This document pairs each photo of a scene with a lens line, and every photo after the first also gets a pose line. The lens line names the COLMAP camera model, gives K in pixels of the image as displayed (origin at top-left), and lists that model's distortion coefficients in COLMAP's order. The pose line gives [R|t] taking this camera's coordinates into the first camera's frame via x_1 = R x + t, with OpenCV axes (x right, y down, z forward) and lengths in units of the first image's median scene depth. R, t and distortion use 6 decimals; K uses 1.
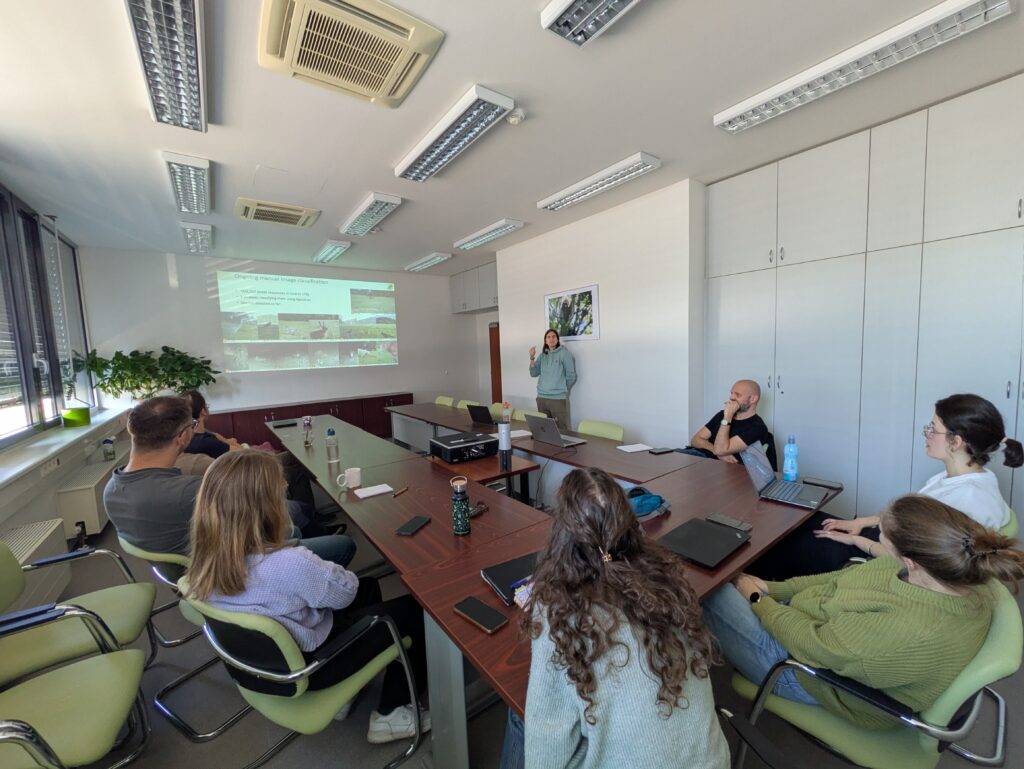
lens RADIAL K [[402.0, 0, 512.0], [0, 402.0, 384.5], [0, 0, 1]] dist [0.000653, 0.000061]
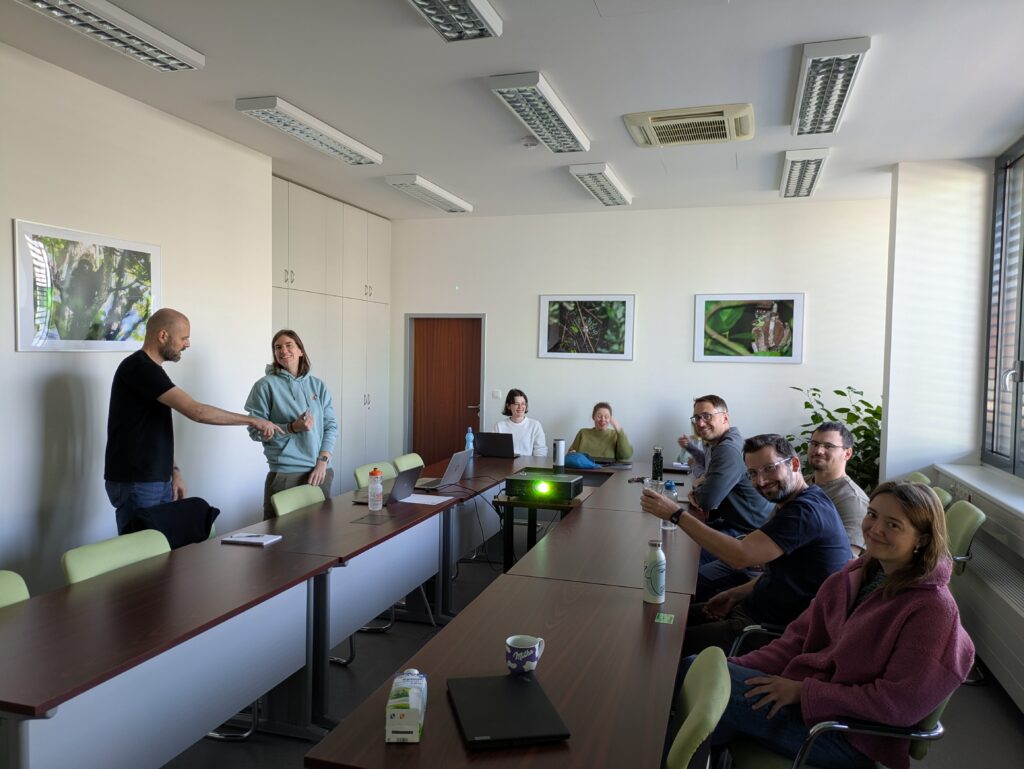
lens RADIAL K [[759.3, 0, 512.0], [0, 759.3, 384.5], [0, 0, 1]] dist [0.032472, -0.007681]
pose [[-0.587659, -0.004805, 0.809094, -0.662797], [0.076580, 0.995163, 0.061532, -0.077041], [-0.805476, 0.098120, -0.584449, 0.963344]]
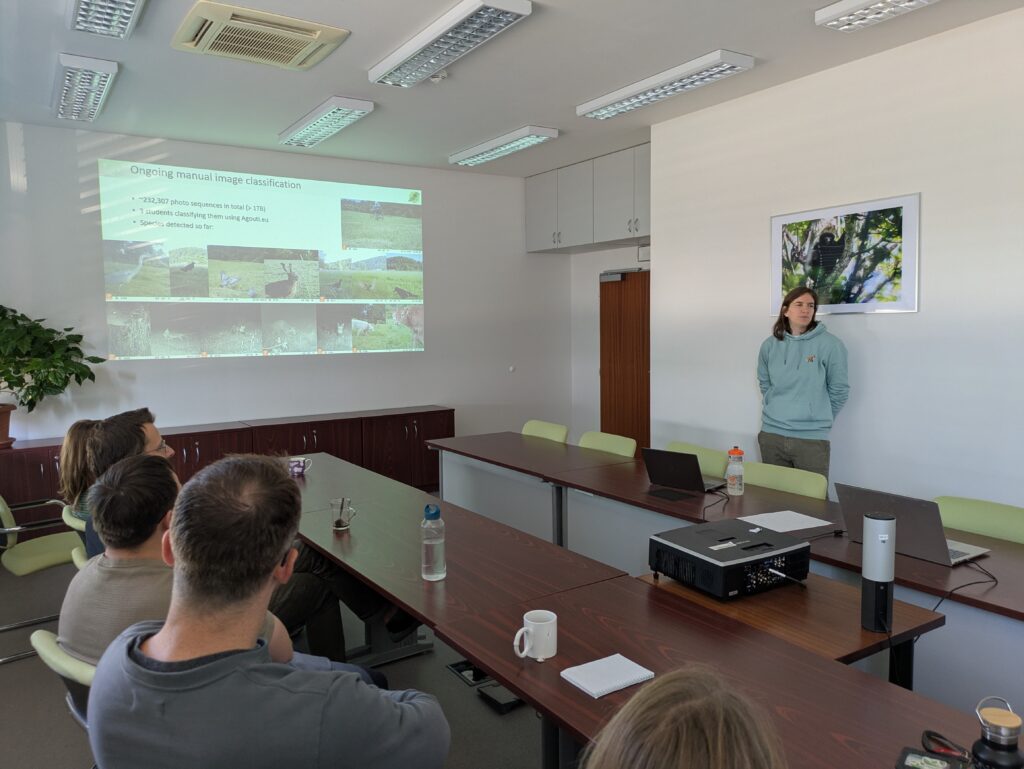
lens RADIAL K [[759.3, 0, 512.0], [0, 759.3, 384.5], [0, 0, 1]] dist [0.032472, -0.007681]
pose [[0.997389, 0.028441, -0.066387, -0.146721], [-0.028679, 0.999585, -0.002626, -0.011569], [0.066284, 0.004523, 0.997791, 0.075098]]
